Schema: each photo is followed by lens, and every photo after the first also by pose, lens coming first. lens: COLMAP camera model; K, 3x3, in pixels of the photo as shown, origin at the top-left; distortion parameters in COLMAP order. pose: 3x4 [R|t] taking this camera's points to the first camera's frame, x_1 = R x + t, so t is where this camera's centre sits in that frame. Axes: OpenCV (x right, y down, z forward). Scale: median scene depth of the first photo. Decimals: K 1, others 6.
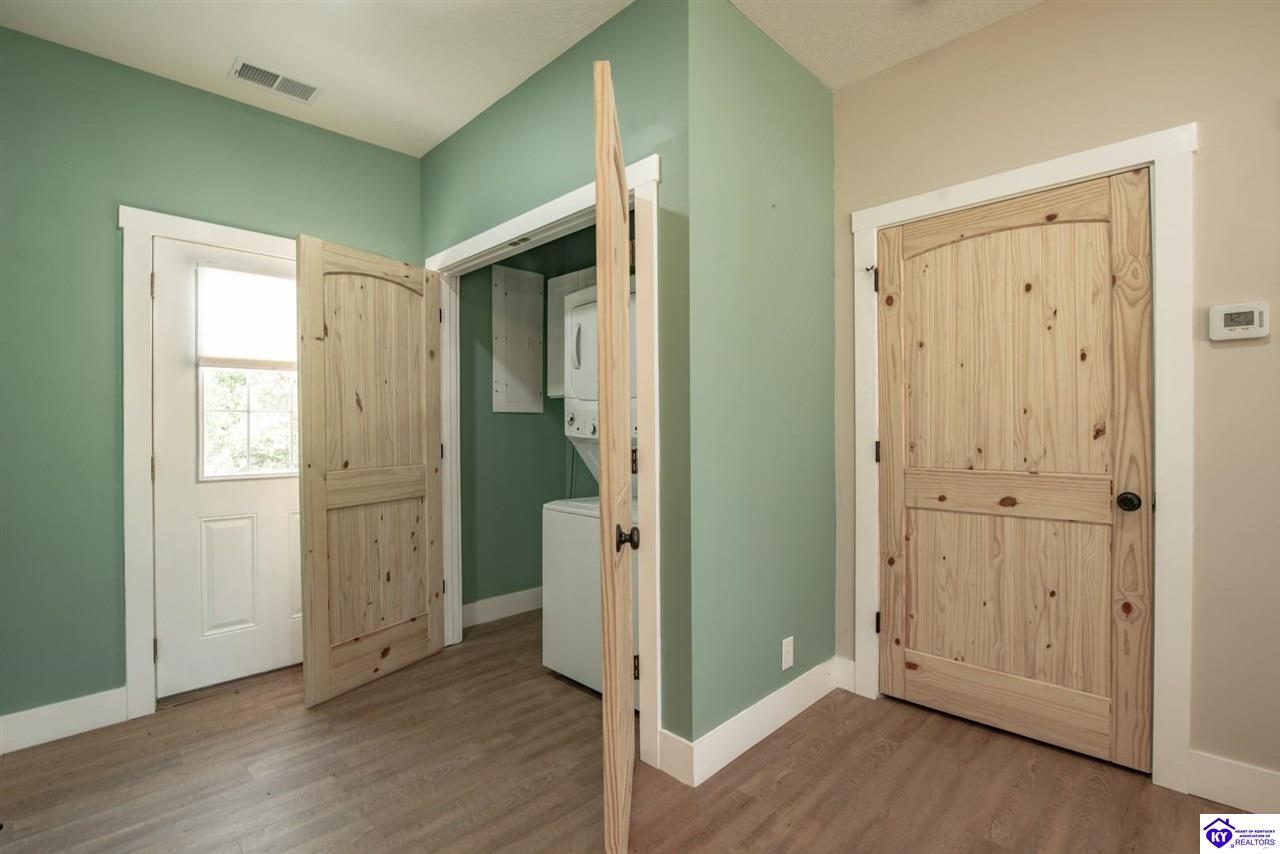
lens RADIAL K [[598.5, 0, 664.5], [0, 598.5, 430.3], [0, 0, 1]] dist [-0.022419, 0.000303]
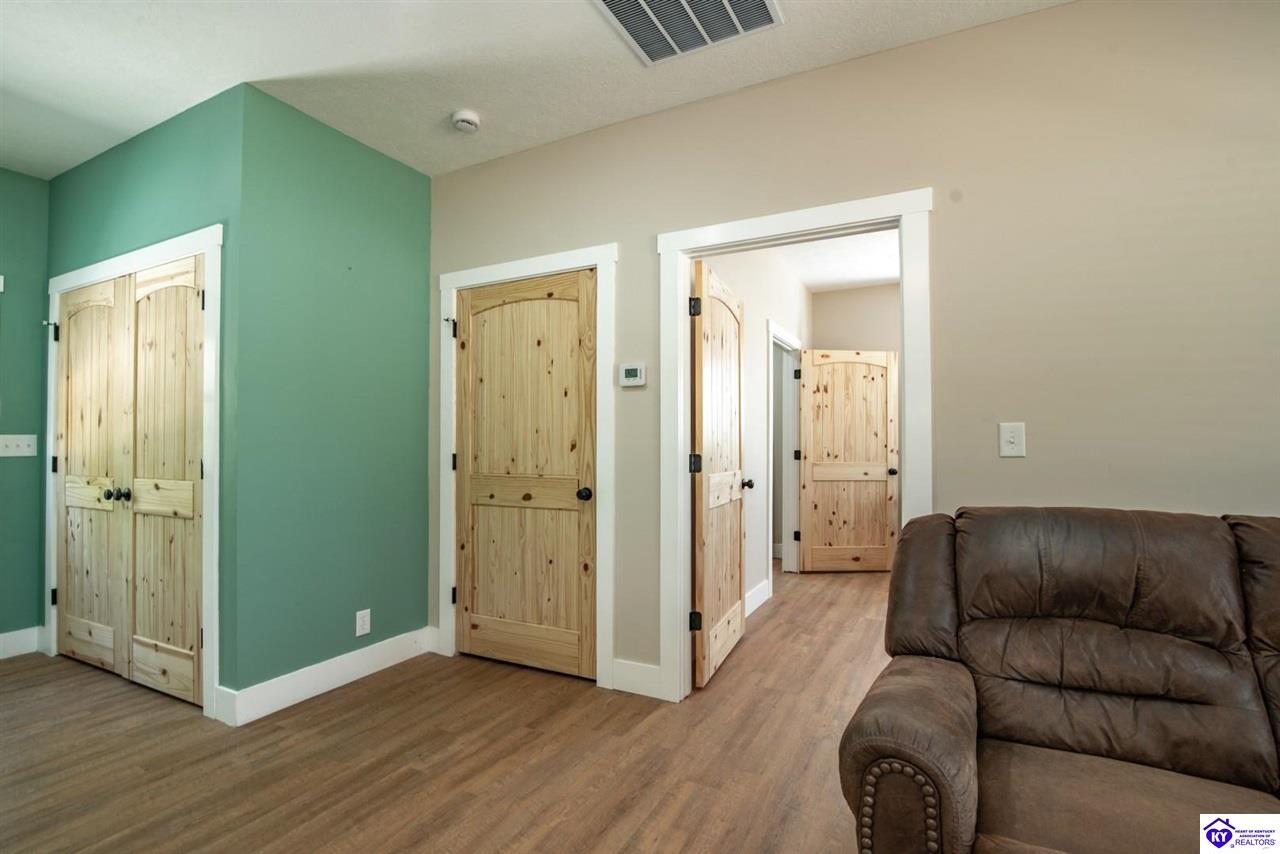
lens RADIAL K [[595.9, 0, 660.2], [0, 595.9, 433.8], [0, 0, 1]] dist [-0.018786, 0.000618]
pose [[0.954481, 0.008800, 0.298142, 0.426465], [-0.001975, 0.999729, -0.023184, 0.004958], [-0.298266, 0.021540, 0.954240, -0.380858]]
